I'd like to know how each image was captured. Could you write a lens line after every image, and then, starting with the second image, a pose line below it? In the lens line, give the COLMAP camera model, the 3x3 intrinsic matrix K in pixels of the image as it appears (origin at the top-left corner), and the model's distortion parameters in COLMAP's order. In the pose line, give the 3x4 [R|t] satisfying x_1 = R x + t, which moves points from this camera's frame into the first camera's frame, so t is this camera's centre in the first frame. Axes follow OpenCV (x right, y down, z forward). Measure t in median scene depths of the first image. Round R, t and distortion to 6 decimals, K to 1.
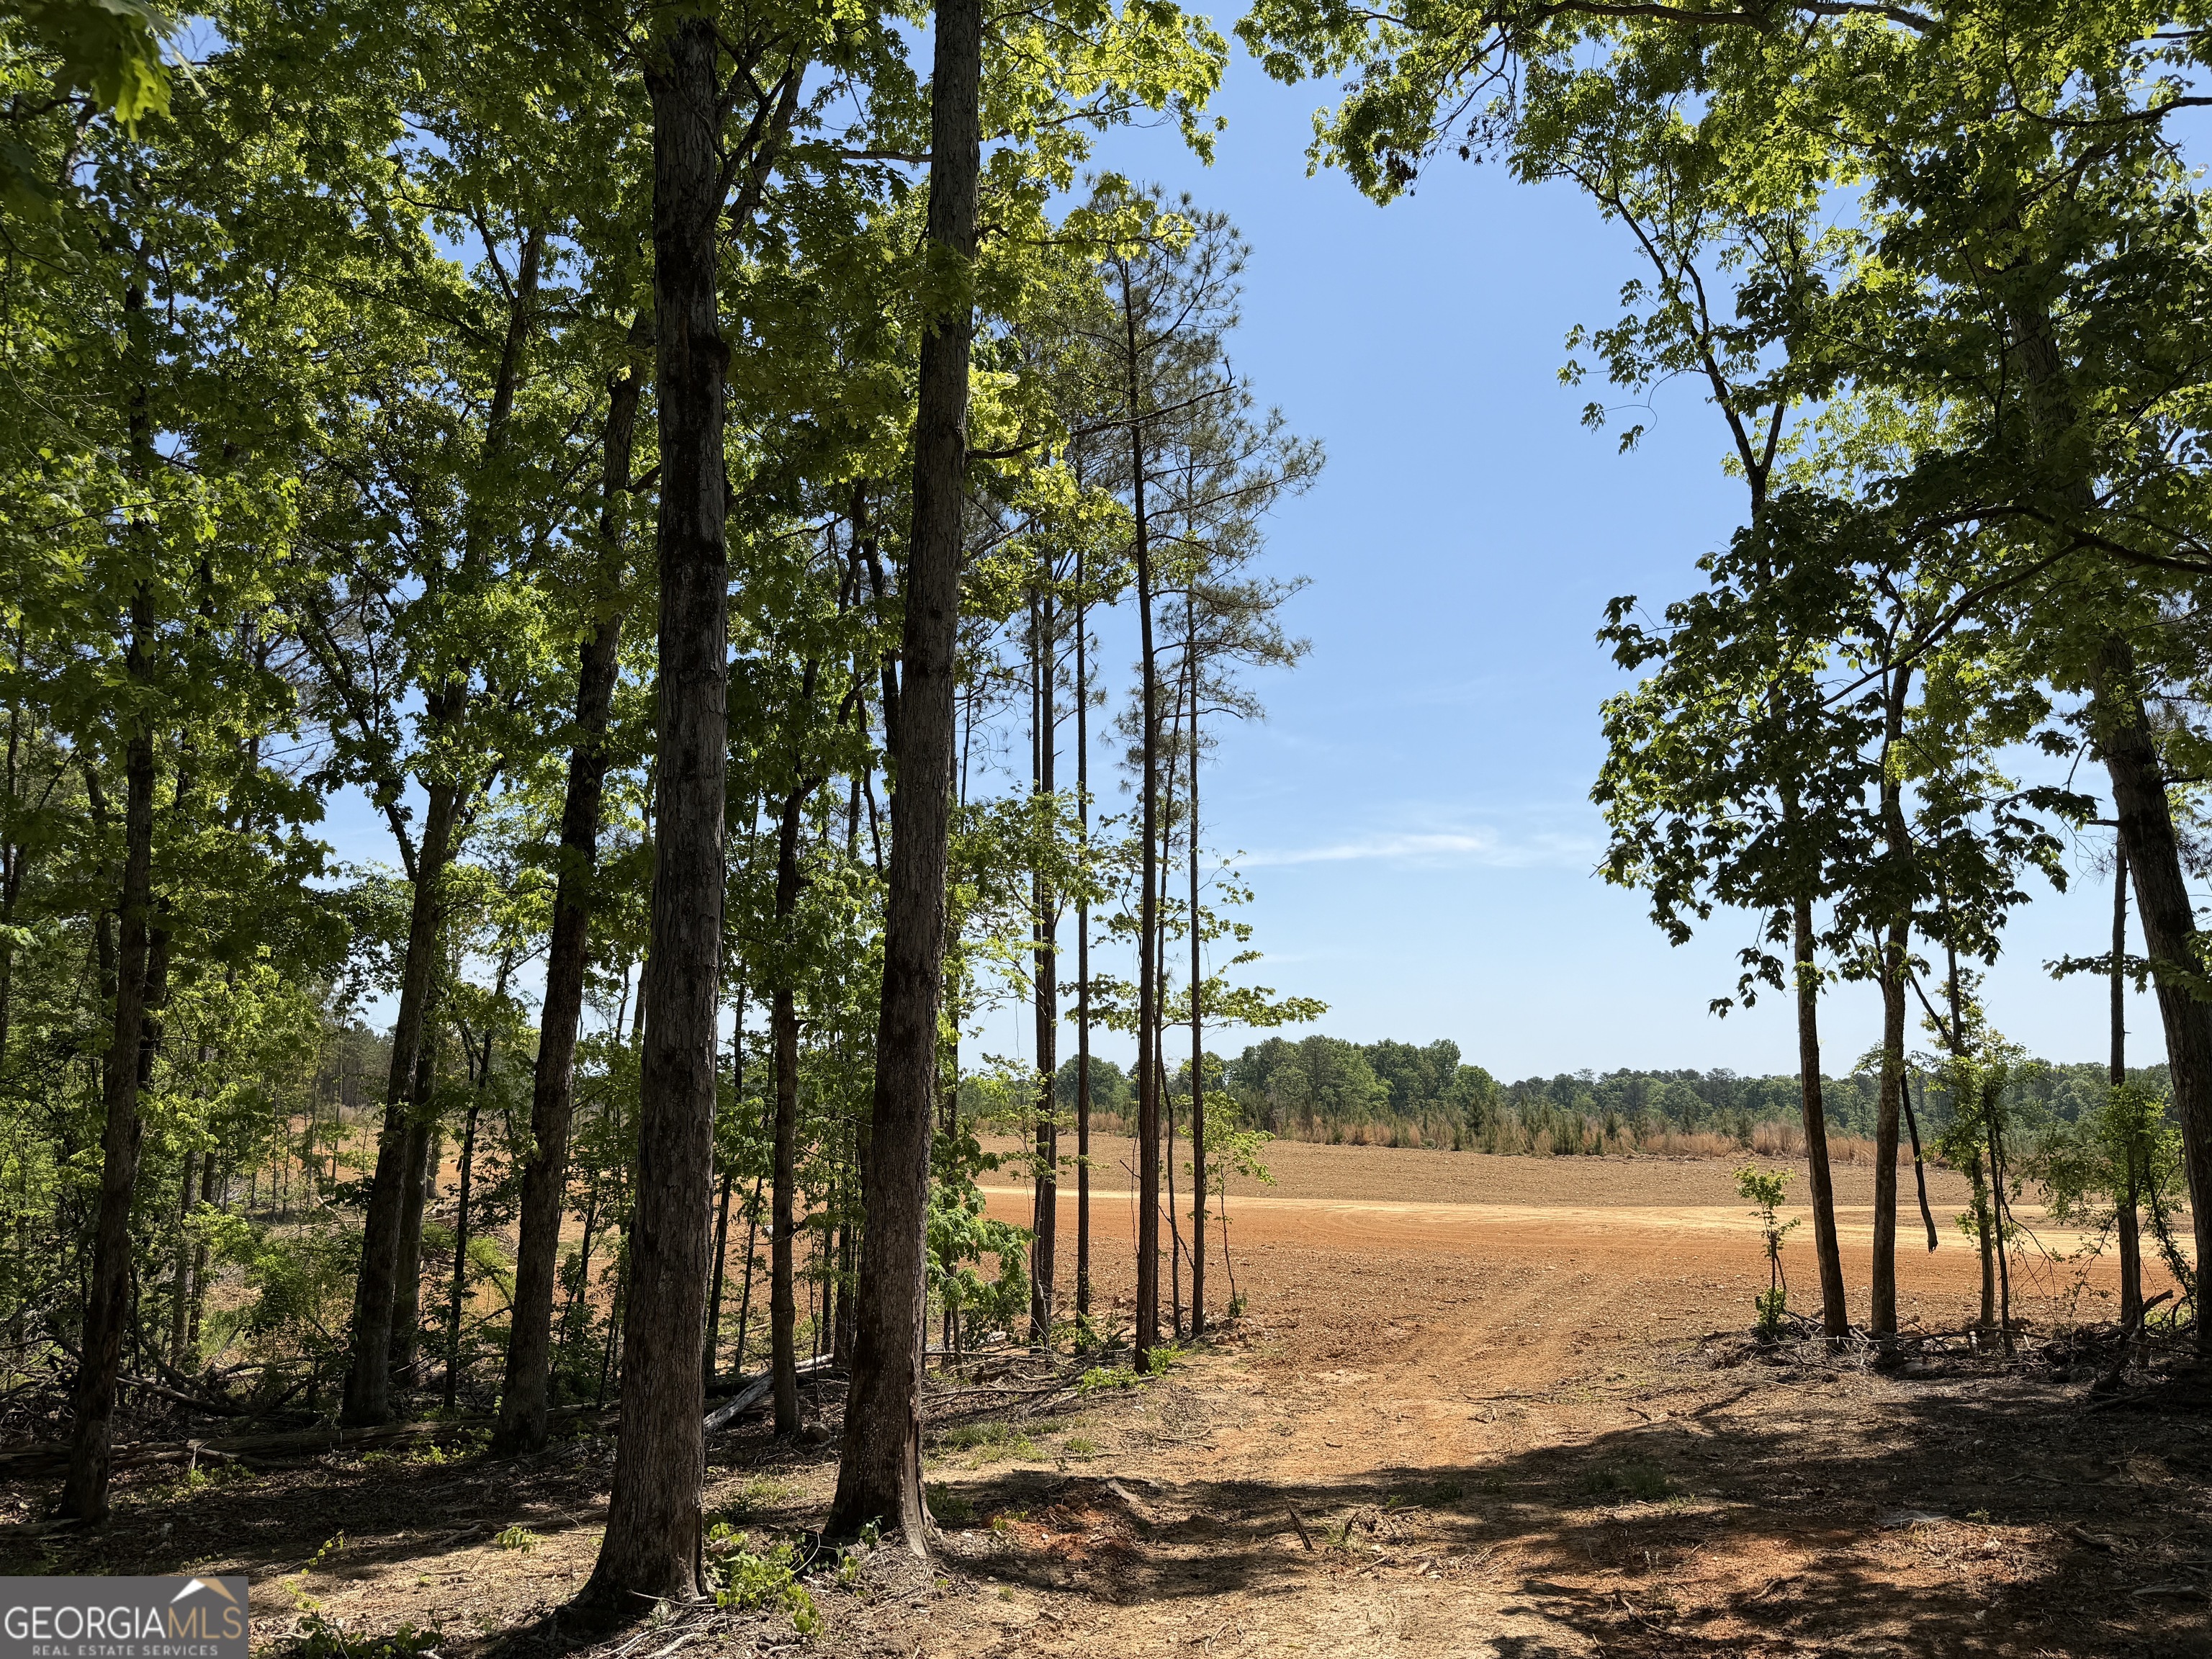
lens RADIAL K [[1560.5, 0, 1095.4], [0, 1560.5, 839.7], [0, 0, 1]] dist [0.064107, -0.082134]
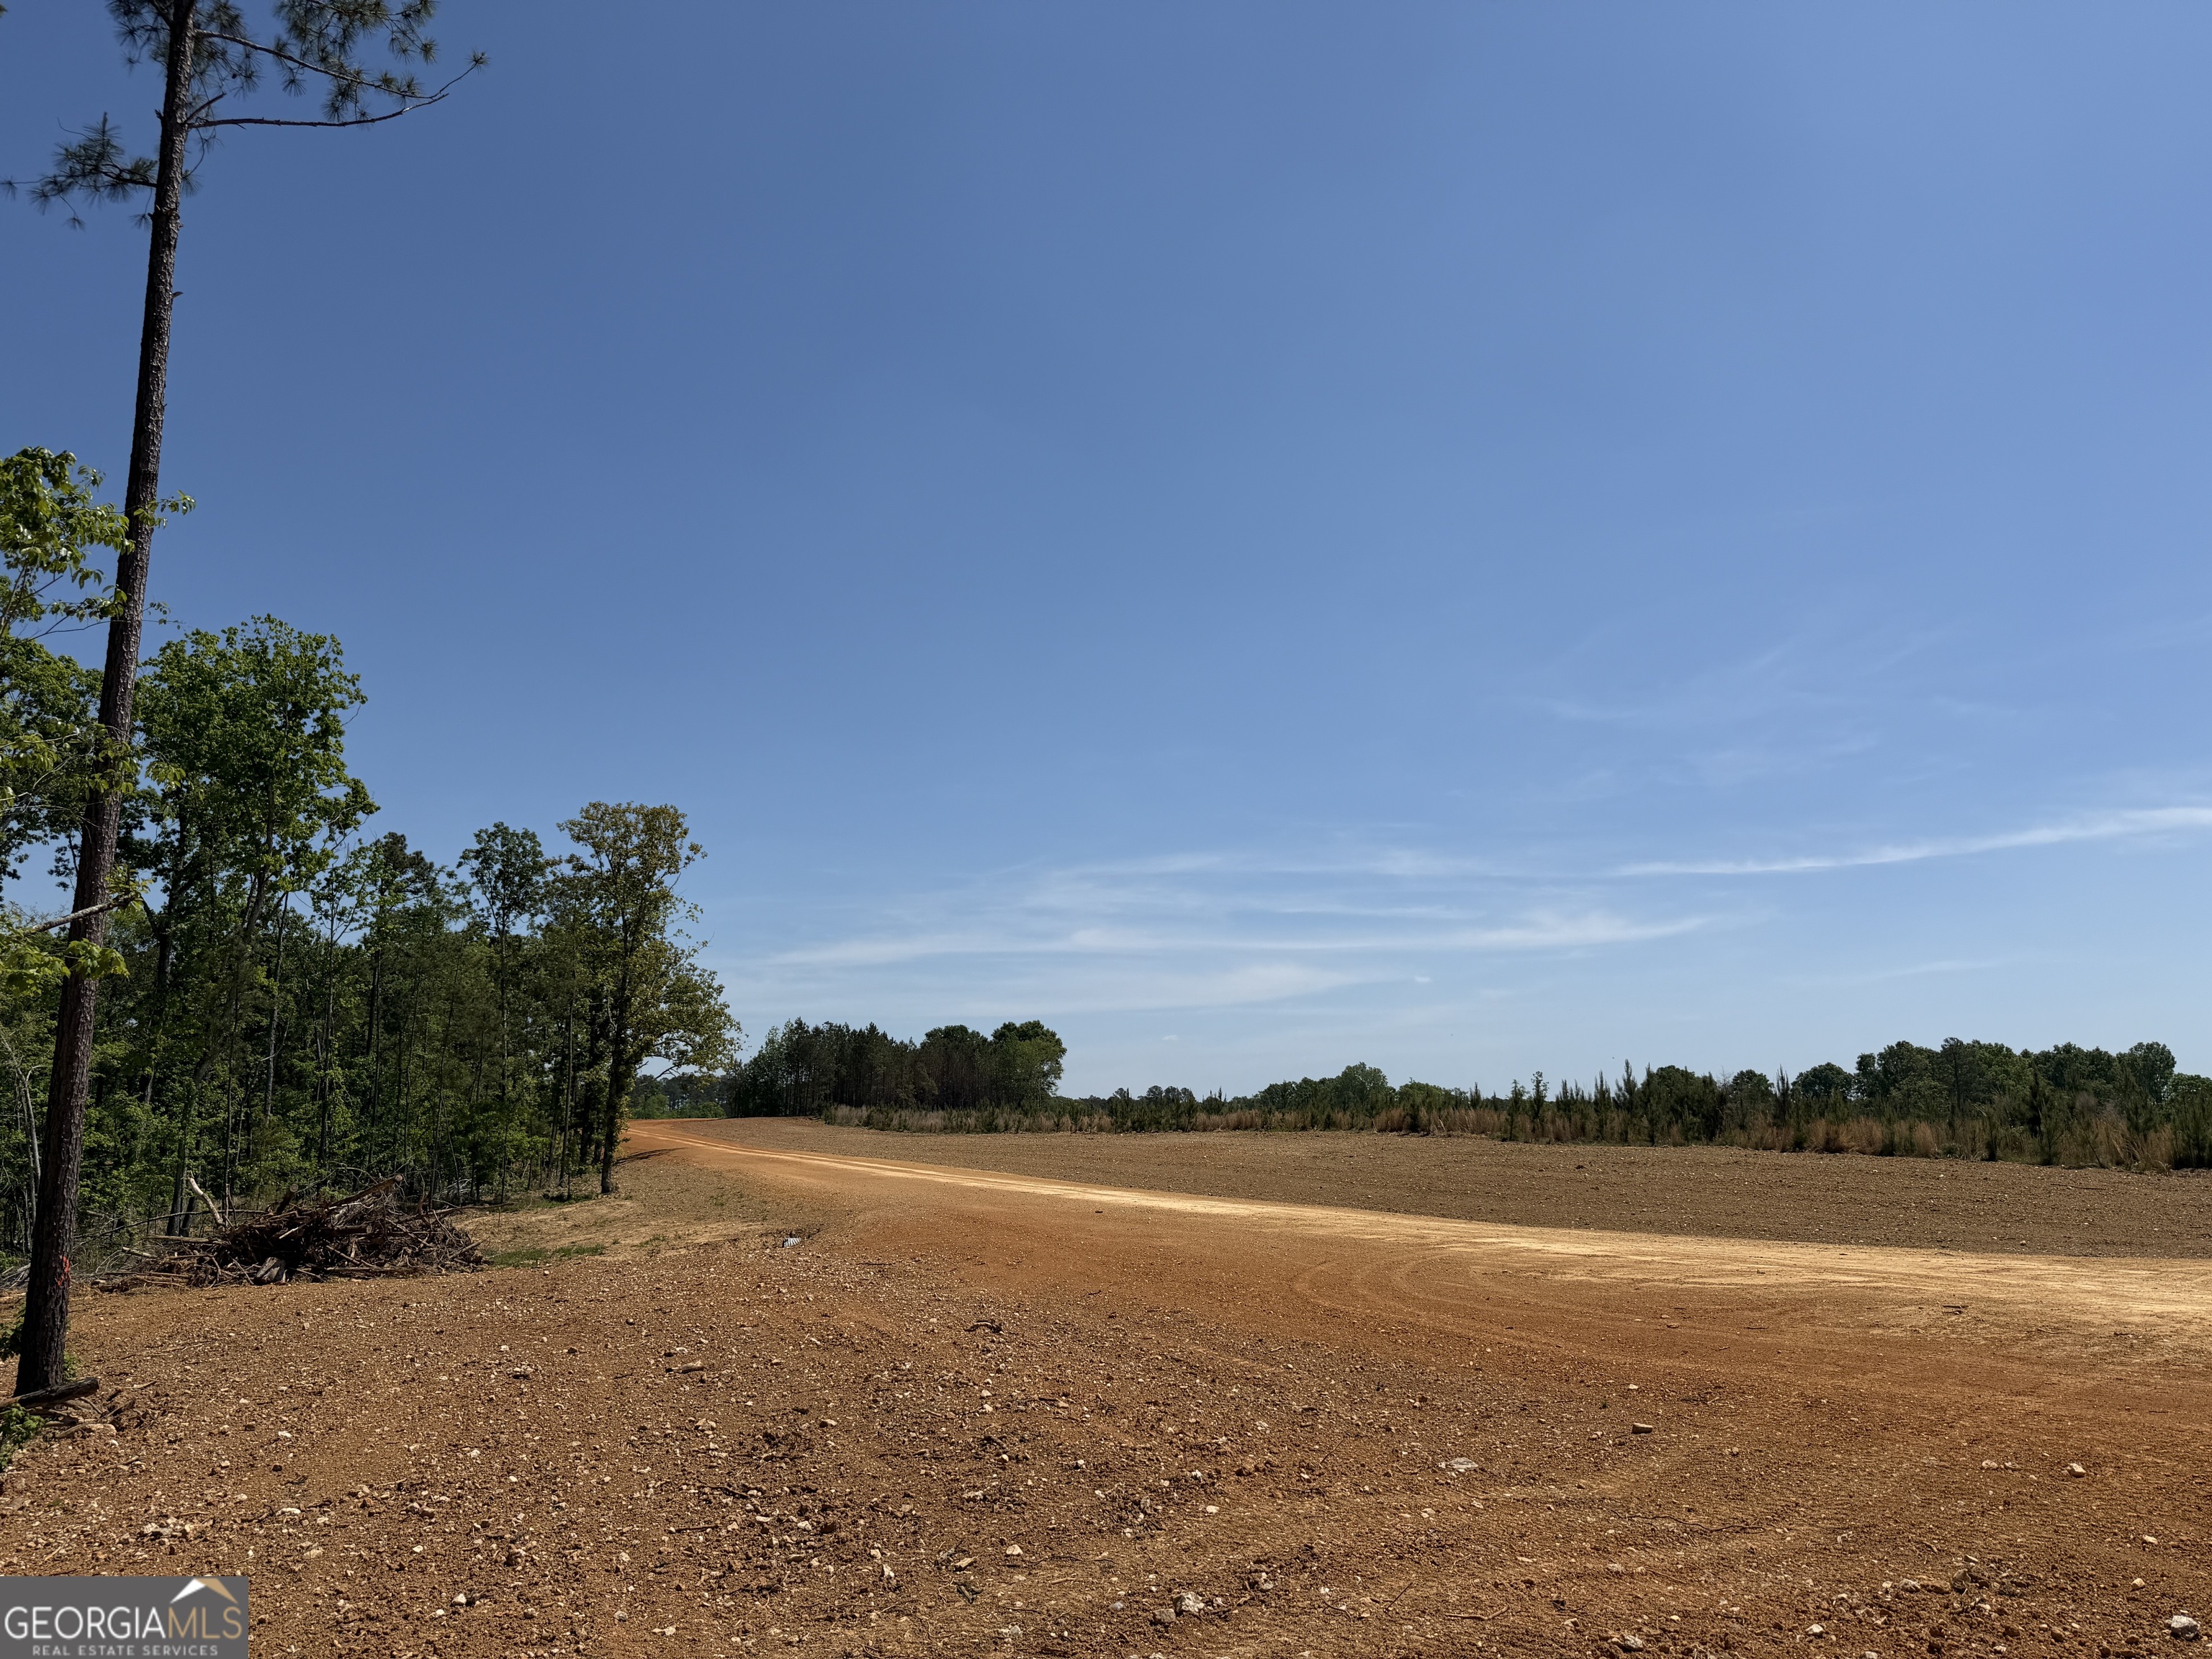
lens RADIAL K [[1560.5, 0, 1095.4], [0, 1560.5, 839.7], [0, 0, 1]] dist [0.064107, -0.082134]
pose [[0.922859, -0.066346, -0.379380, 0.047443], [0.059307, 0.997782, -0.030227, 0.022556], [0.380544, 0.005396, 0.924747, 0.093803]]
